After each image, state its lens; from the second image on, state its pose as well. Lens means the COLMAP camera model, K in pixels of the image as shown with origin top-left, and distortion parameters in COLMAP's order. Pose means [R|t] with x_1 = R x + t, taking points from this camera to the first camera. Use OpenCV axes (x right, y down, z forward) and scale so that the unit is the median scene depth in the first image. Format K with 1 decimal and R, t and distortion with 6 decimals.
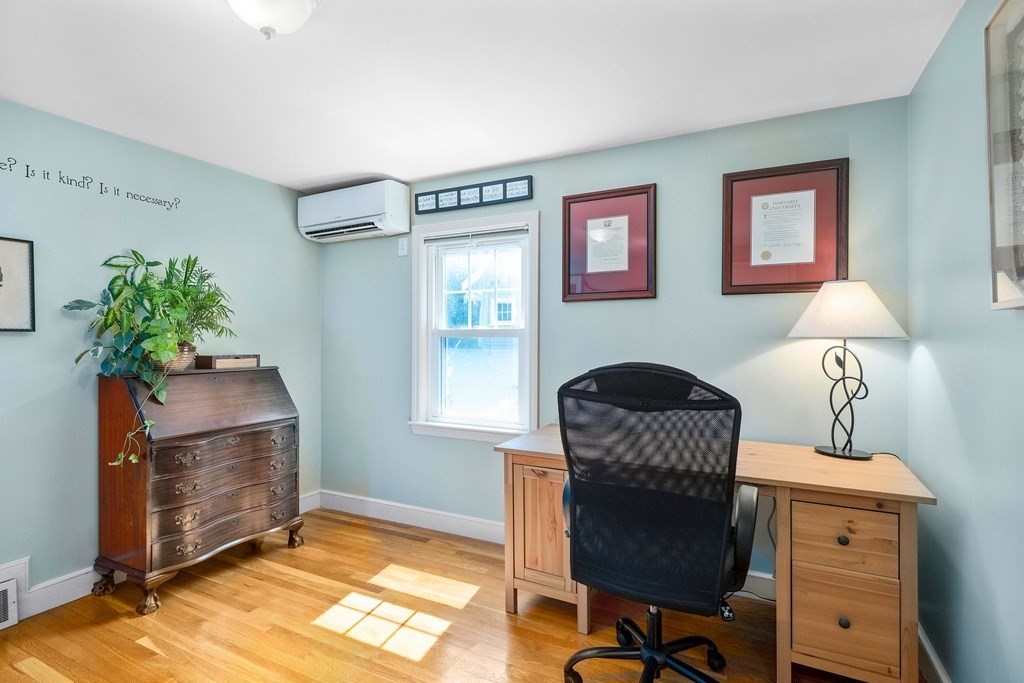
lens RADIAL K [[489.9, 0, 511.7], [0, 489.9, 338.4], [0, 0, 1]] dist [0.001856, -0.003705]
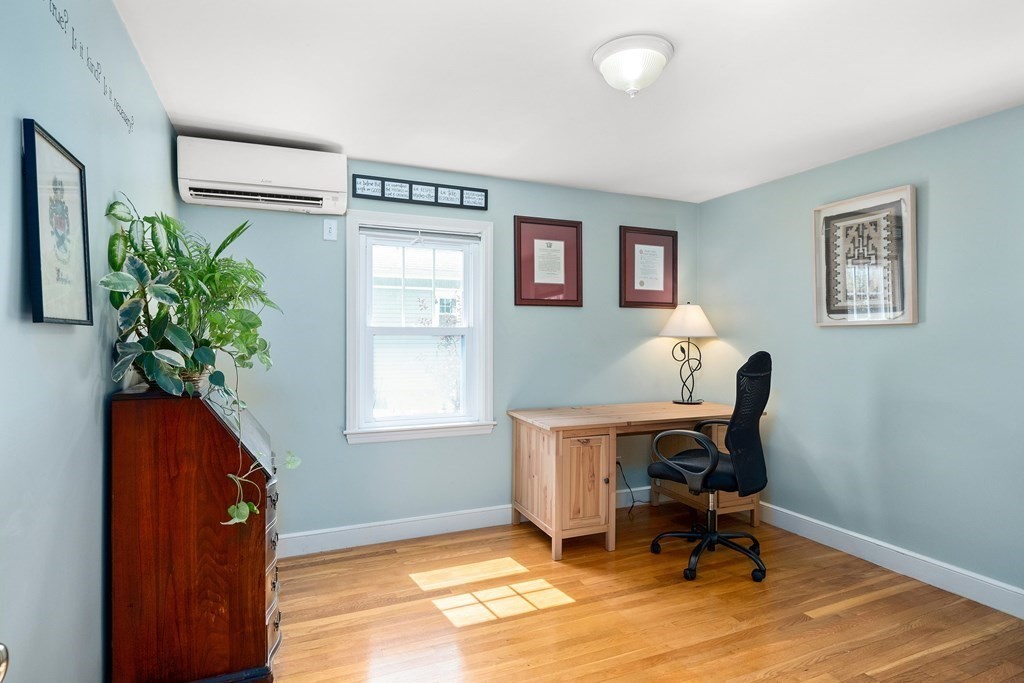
lens RADIAL K [[540.7, 0, 507.9], [0, 540.7, 344.1], [0, 0, 1]] dist [0.006814, 0.000731]
pose [[0.650847, -0.009768, 0.759146, -0.929076], [-0.001286, 0.999902, 0.013969, -0.001150], [-0.759208, -0.010068, 0.650770, 0.180473]]
